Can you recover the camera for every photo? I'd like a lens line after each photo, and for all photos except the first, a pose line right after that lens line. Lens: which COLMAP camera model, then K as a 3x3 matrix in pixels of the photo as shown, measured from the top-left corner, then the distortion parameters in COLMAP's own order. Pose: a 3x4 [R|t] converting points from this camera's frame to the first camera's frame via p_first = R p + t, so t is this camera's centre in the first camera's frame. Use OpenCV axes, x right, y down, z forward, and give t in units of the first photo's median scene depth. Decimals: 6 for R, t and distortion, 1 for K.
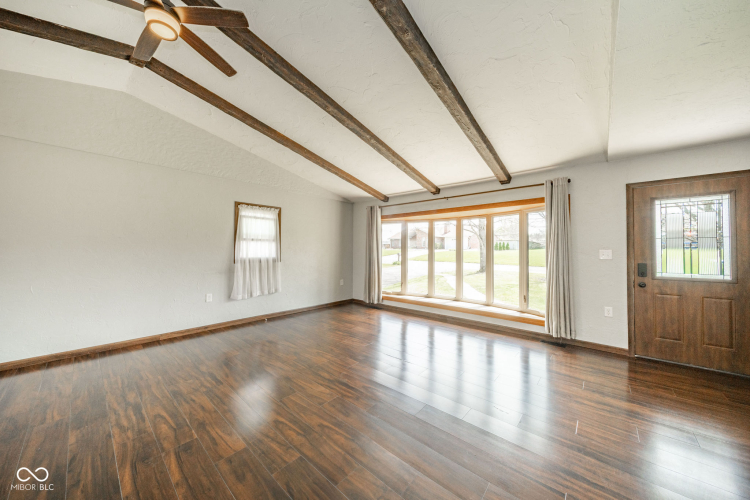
lens RADIAL K [[260.7, 0, 379.3], [0, 260.7, 245.8], [0, 0, 1]] dist [-0.003626, -0.000407]
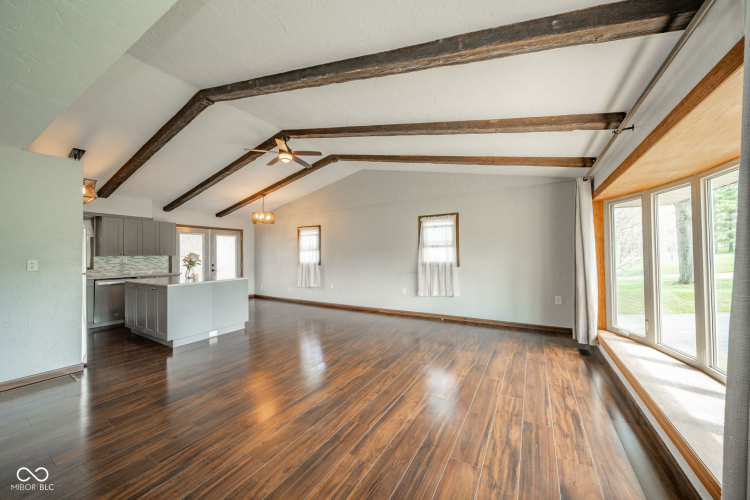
lens RADIAL K [[260.7, 0, 361.0], [0, 260.7, 254.2], [0, 0, 1]] dist [-0.003626, -0.000407]
pose [[0.159860, -0.013738, -0.987044, 0.853772], [0.033203, 0.999412, -0.008533, 0.014879], [0.986581, -0.031408, 0.160222, 0.727341]]
